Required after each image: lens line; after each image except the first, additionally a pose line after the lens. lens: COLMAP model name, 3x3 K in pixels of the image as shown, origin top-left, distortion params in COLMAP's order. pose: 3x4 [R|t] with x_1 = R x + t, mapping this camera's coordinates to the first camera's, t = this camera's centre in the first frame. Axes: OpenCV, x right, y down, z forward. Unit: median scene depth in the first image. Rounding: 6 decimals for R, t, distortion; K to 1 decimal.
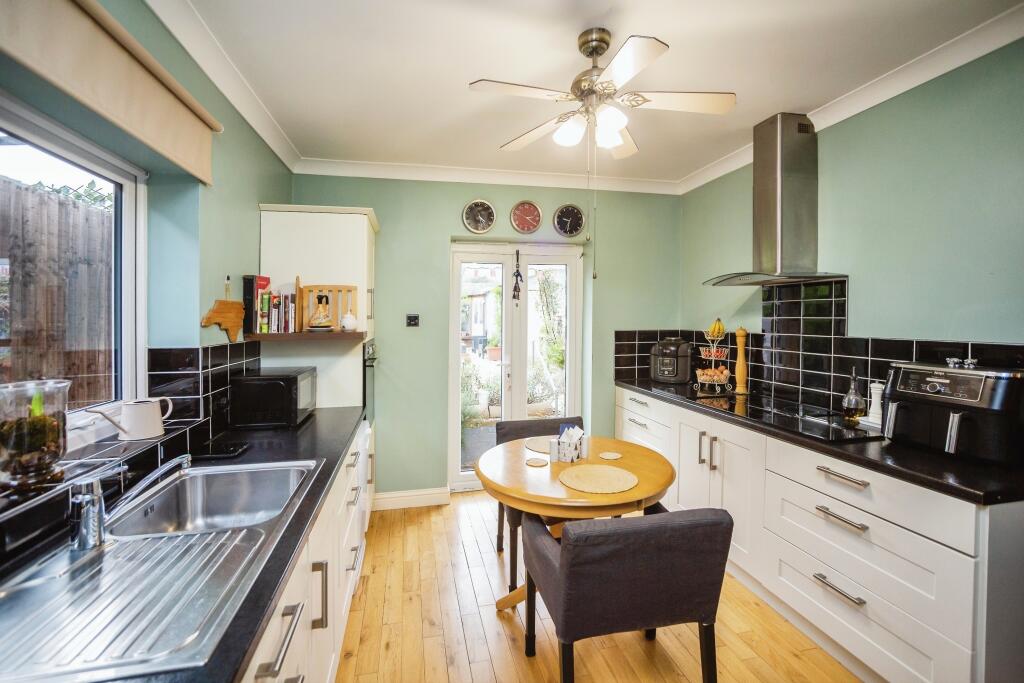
lens RADIAL K [[436.4, 0, 509.4], [0, 436.4, 318.5], [0, 0, 1]] dist [-0.029171, 0.000062]
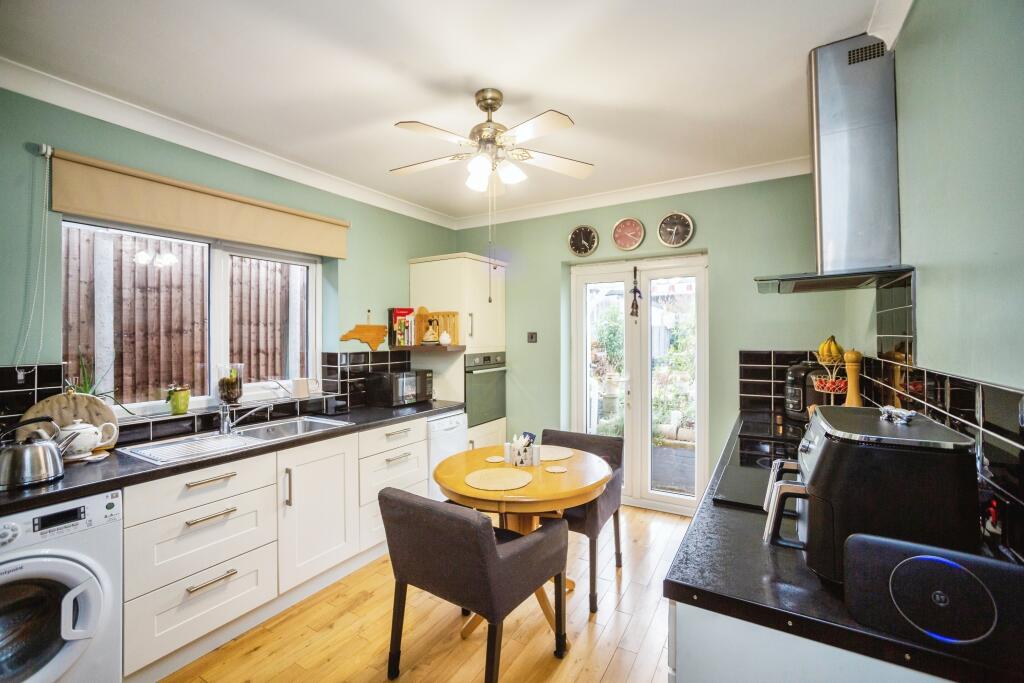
lens RADIAL K [[433.1, 0, 517.2], [0, 433.1, 329.5], [0, 0, 1]] dist [-0.028434, -0.000004]
pose [[0.731775, -0.007943, -0.681500, 0.571535], [-0.000081, 0.999931, -0.011741, -0.003327], [0.681546, 0.008647, 0.731724, 0.119372]]
